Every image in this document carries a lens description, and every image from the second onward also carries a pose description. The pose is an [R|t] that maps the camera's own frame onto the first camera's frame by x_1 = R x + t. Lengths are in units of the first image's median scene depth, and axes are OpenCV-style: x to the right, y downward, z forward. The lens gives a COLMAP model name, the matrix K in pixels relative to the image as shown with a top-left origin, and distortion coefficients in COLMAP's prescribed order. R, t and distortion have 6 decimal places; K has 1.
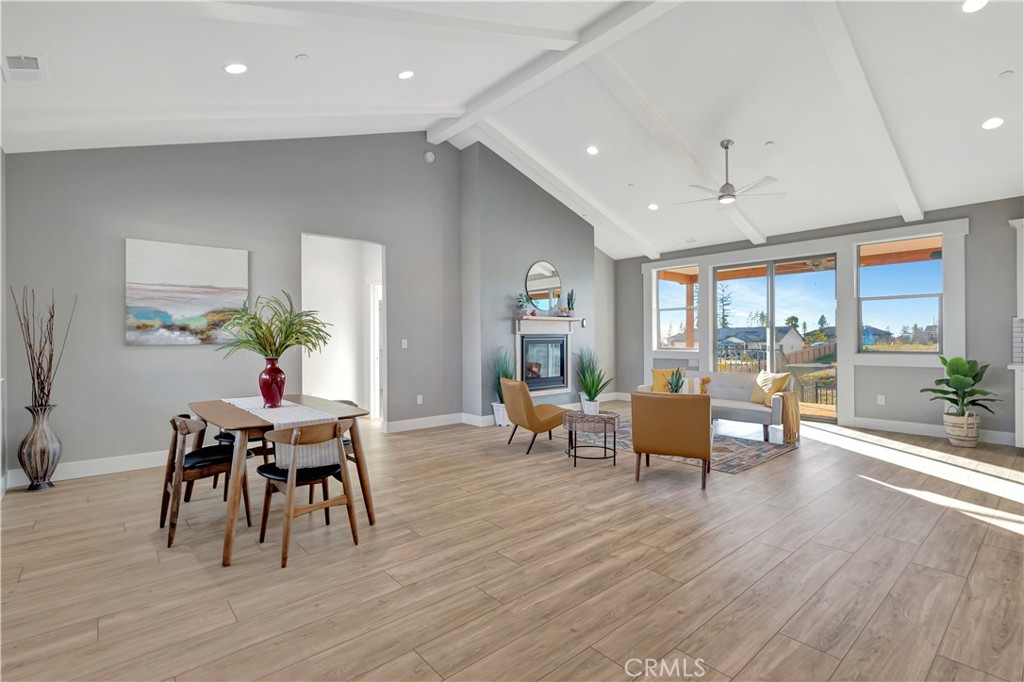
lens RADIAL K [[479.1, 0, 507.7], [0, 479.1, 341.5], [0, 0, 1]] dist [0.007229, 0.000095]
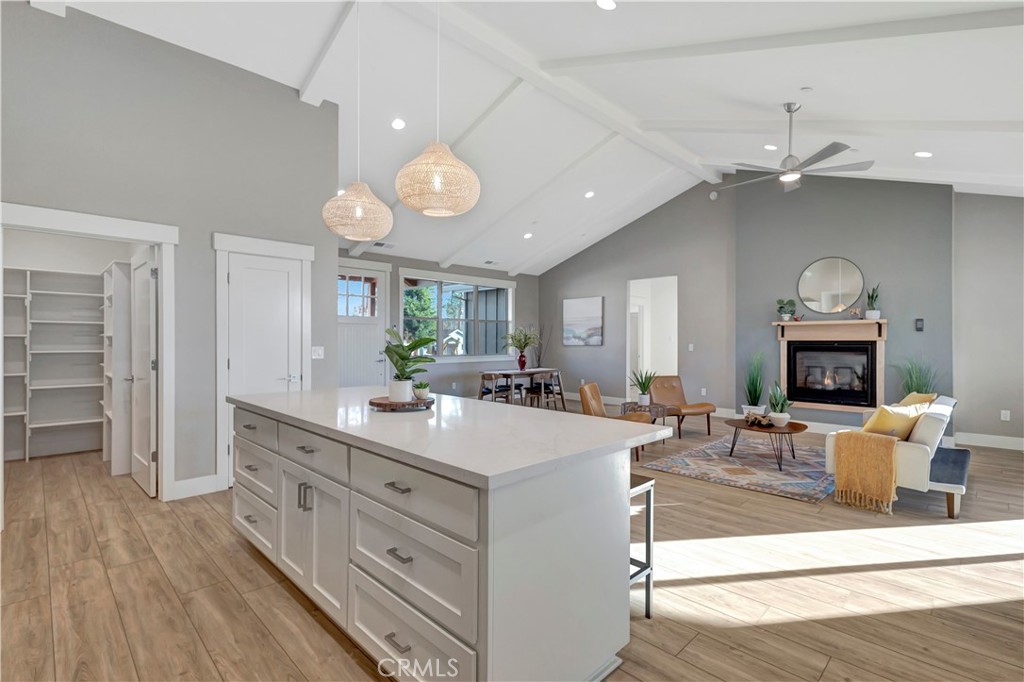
lens RADIAL K [[479.1, 0, 507.7], [0, 479.1, 341.5], [0, 0, 1]] dist [0.007229, 0.000095]
pose [[0.055084, 0.007361, -0.998455, 1.163821], [-0.006534, 0.999954, 0.007012, -0.019274], [0.998460, 0.006138, 0.055129, 0.458169]]
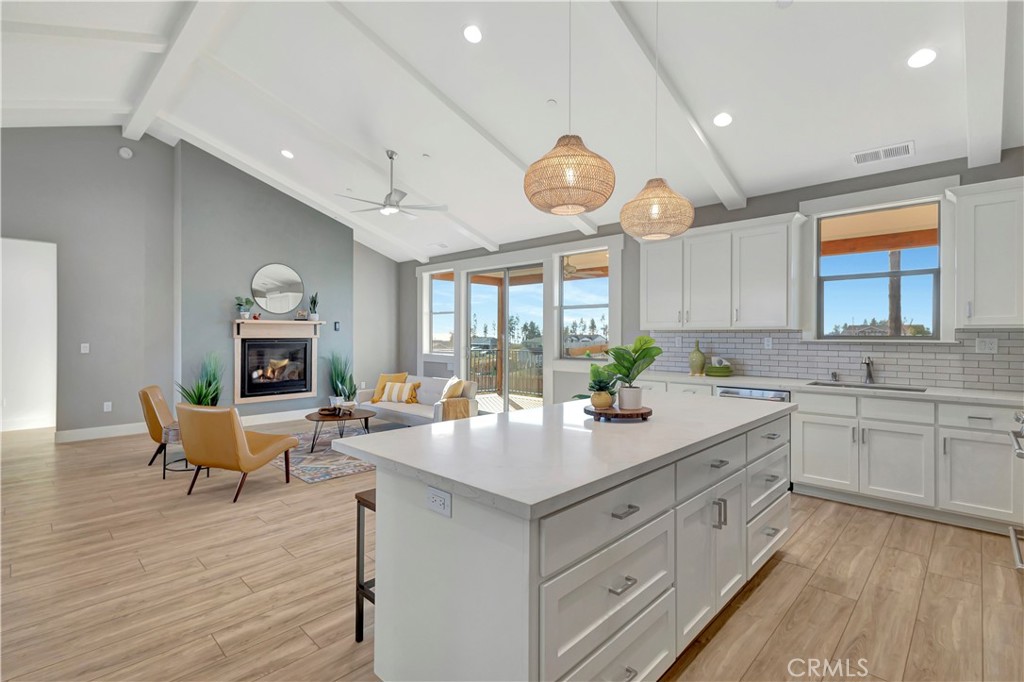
lens RADIAL K [[482.5, 0, 509.5], [0, 482.5, 333.1], [0, 0, 1]] dist [0.010200, 0.000029]
pose [[0.996012, 0.007934, 0.088867, 0.579960], [-0.007212, 0.999938, -0.008440, -0.024946], [-0.088928, 0.007765, 0.996008, -0.036380]]
